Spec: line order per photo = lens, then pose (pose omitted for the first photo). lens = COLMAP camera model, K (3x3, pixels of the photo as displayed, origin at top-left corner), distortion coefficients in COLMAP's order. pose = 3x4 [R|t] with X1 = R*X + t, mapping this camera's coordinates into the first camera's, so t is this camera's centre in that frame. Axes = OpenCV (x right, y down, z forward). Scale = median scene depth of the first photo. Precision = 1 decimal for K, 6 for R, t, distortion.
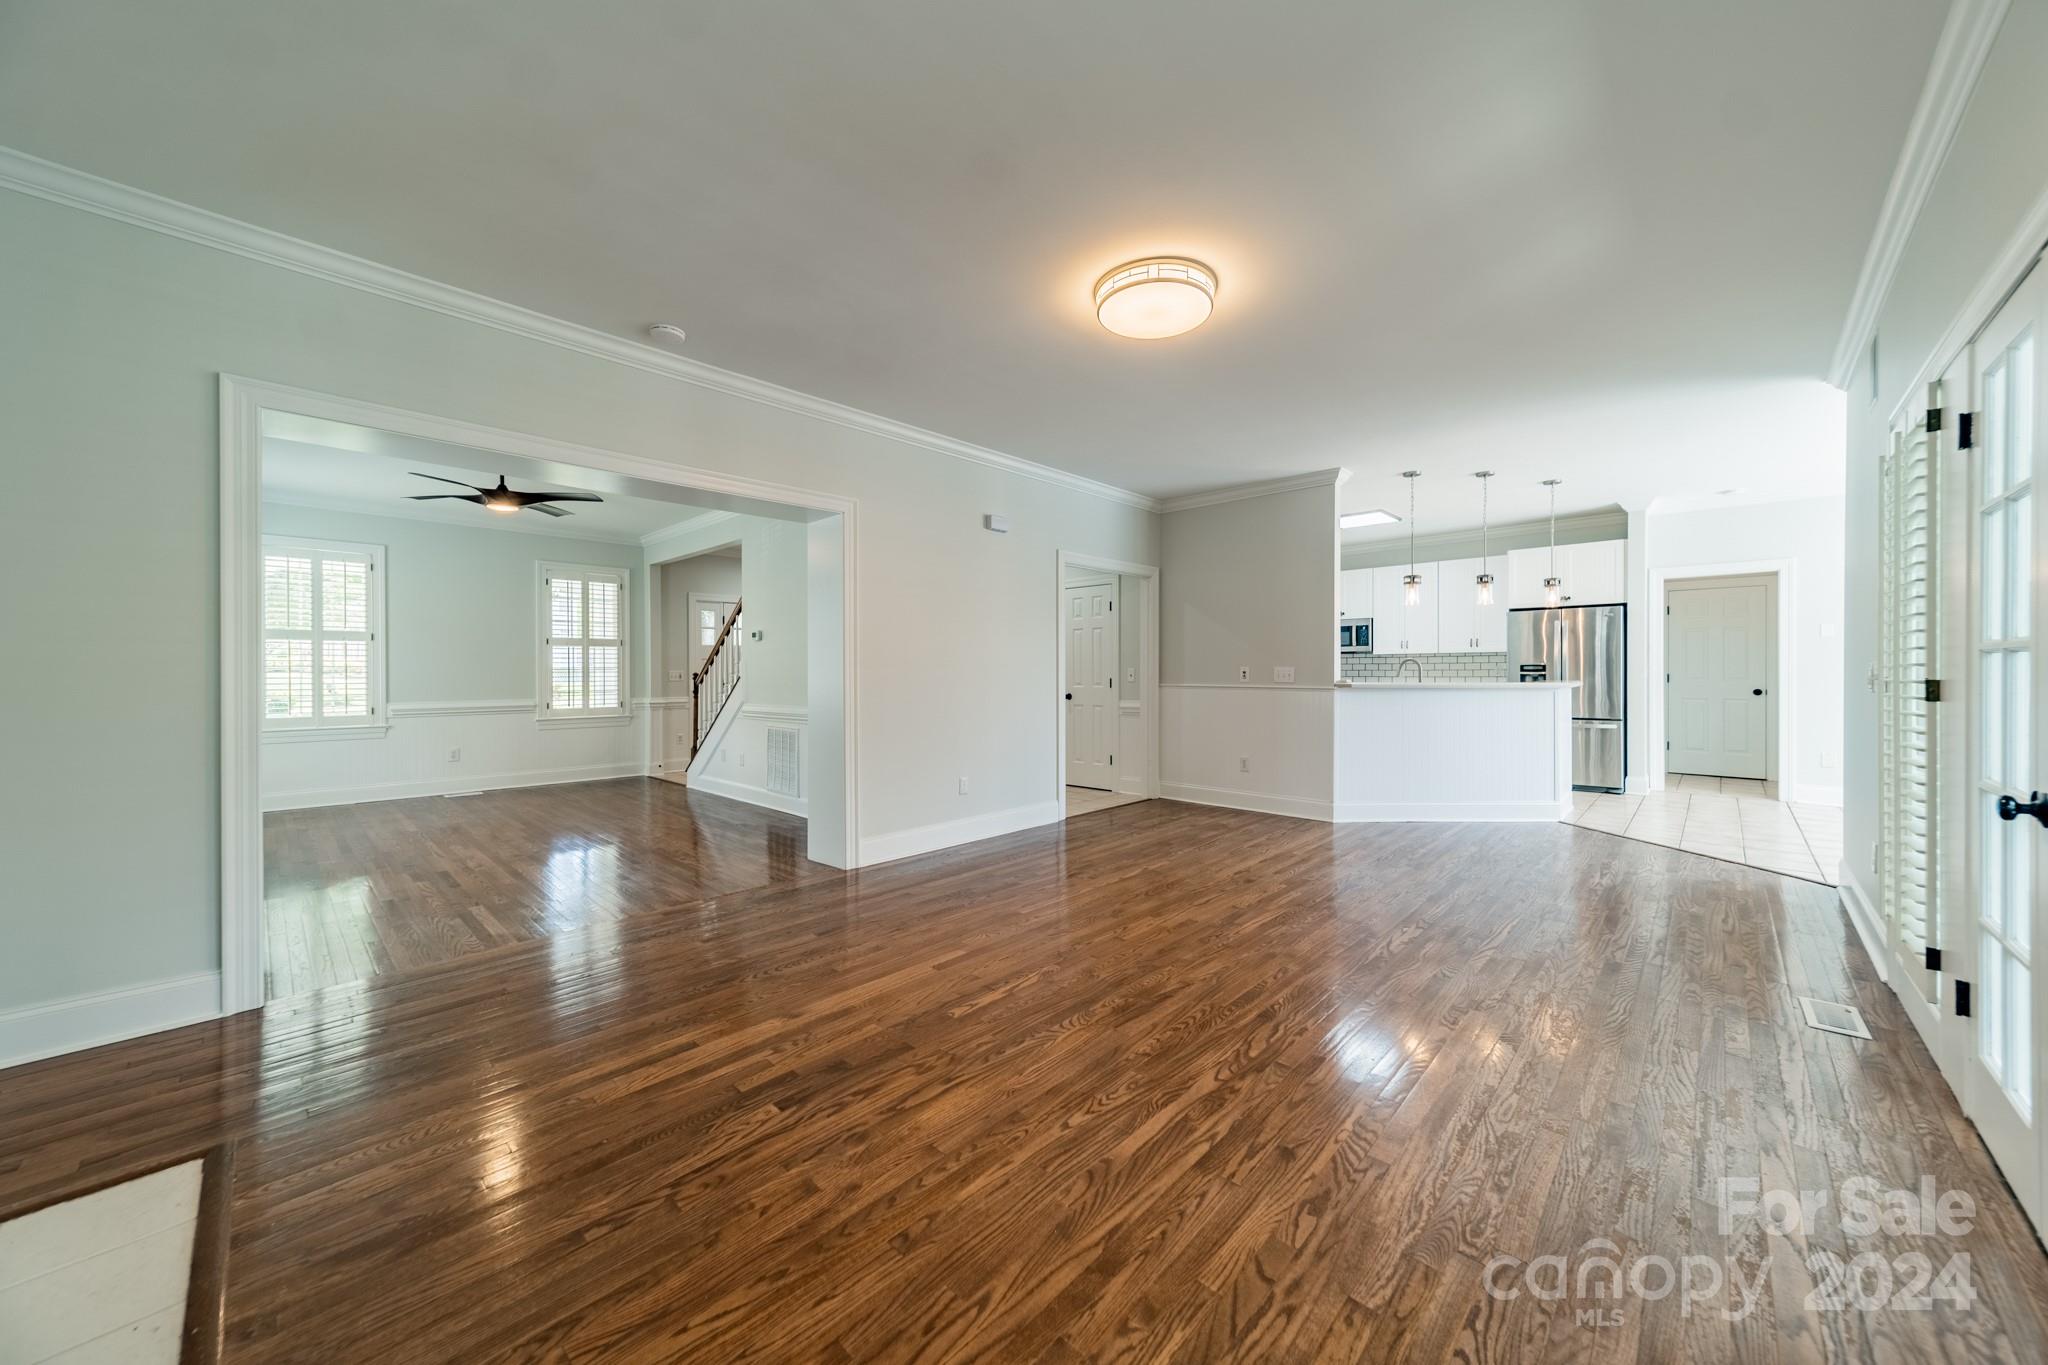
lens RADIAL K [[730.4, 0, 1025.2], [0, 730.4, 674.8], [0, 0, 1]] dist [-0.000712, -0.000036]
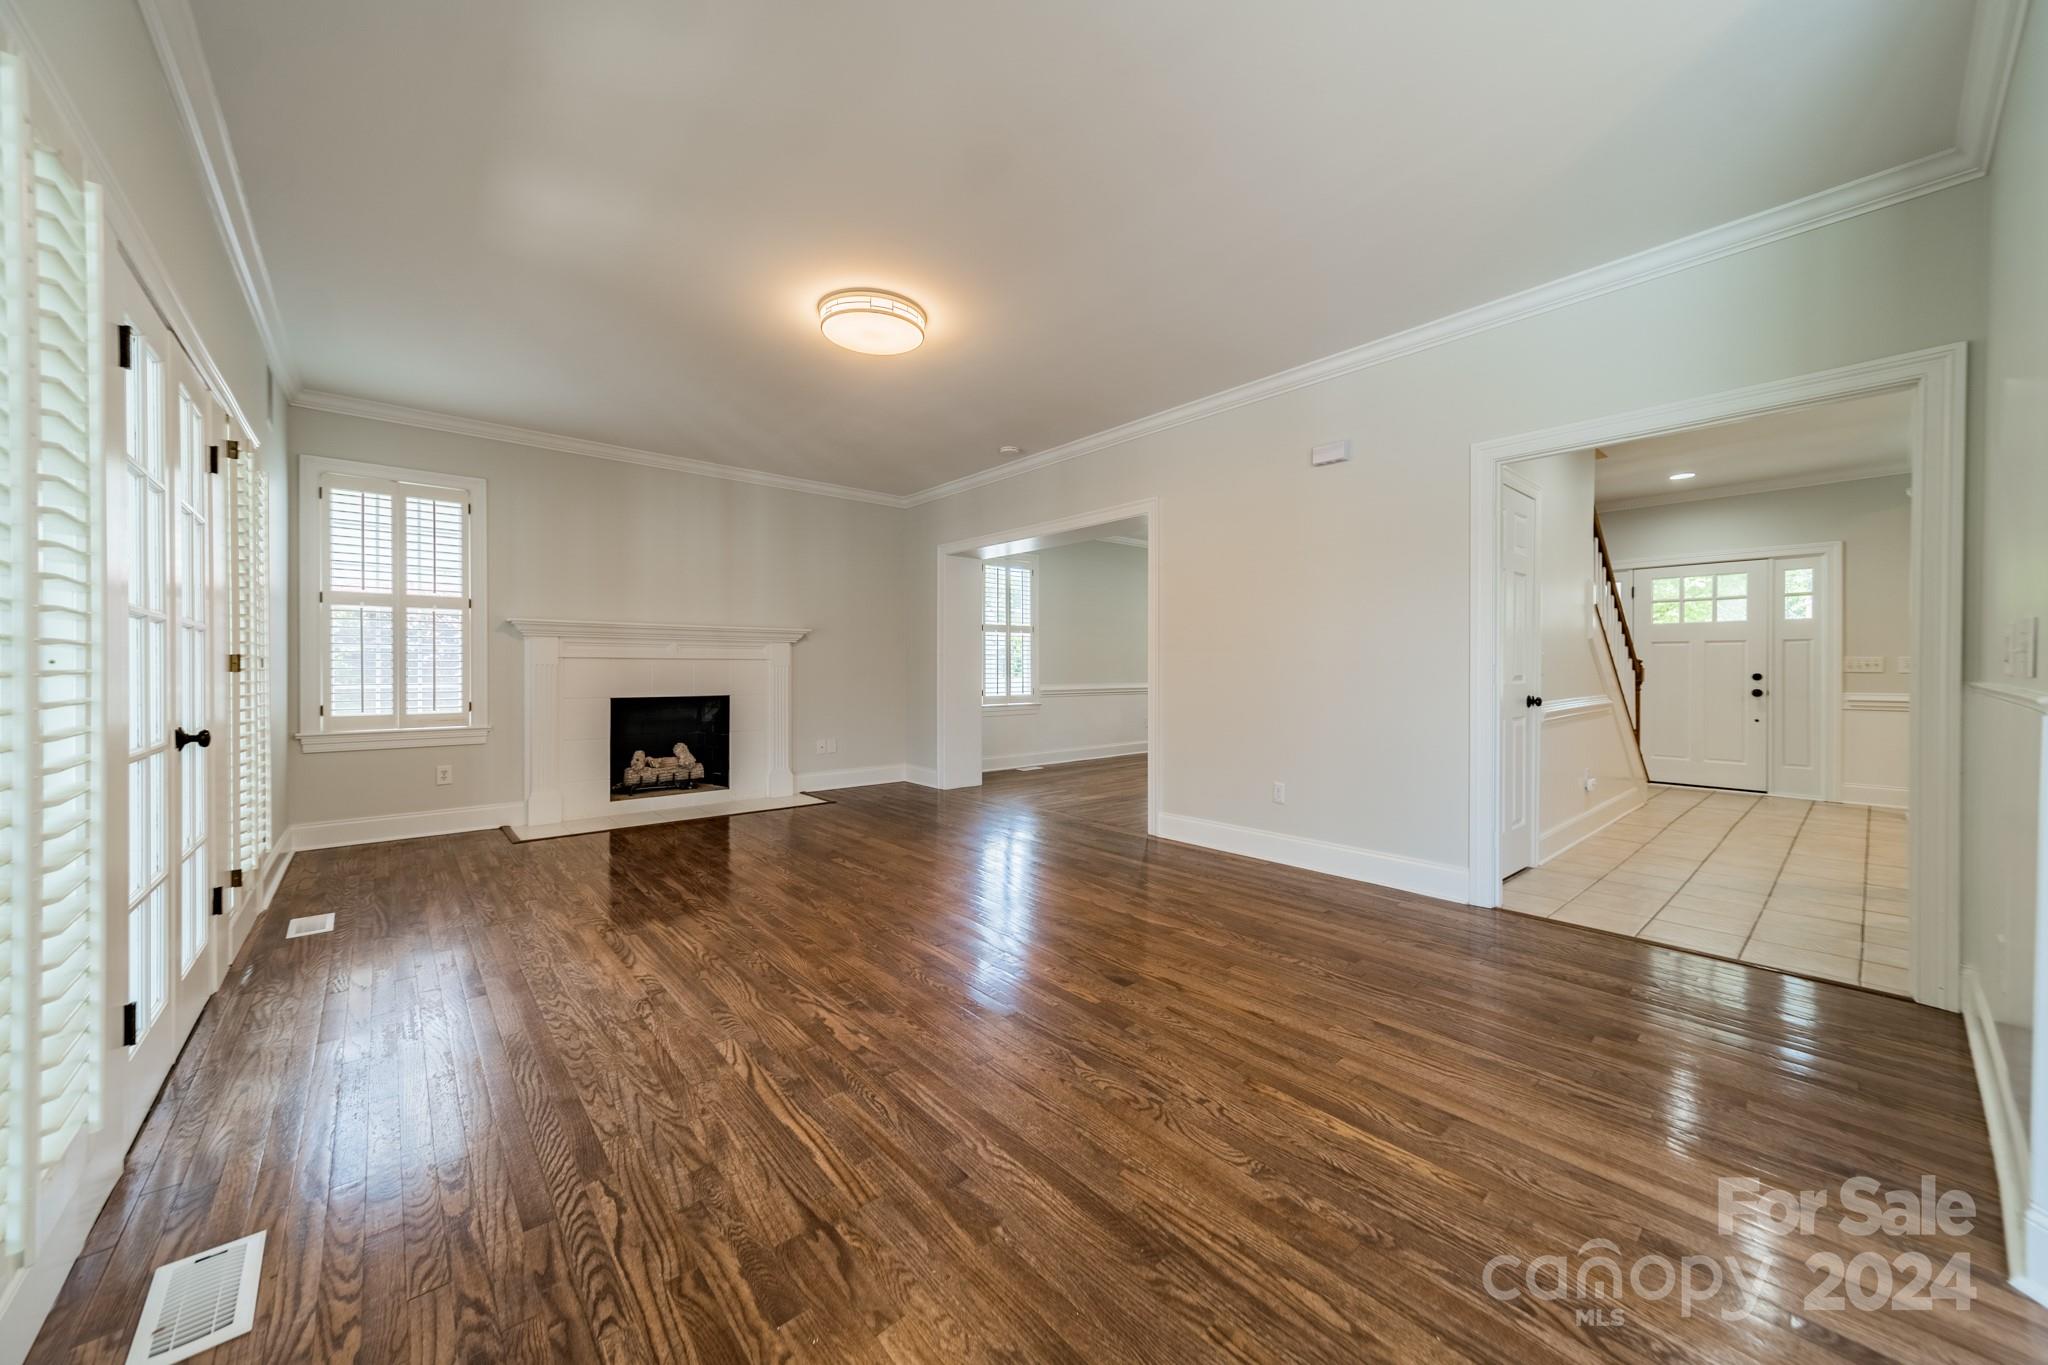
lens RADIAL K [[730.4, 0, 1025.2], [0, 730.4, 674.8], [0, 0, 1]] dist [-0.000712, -0.000036]
pose [[-0.087723, 0.015271, -0.996028, 1.324135], [-0.006113, 0.999855, 0.015868, 0.012941], [0.996126, 0.007481, -0.087617, 1.372141]]
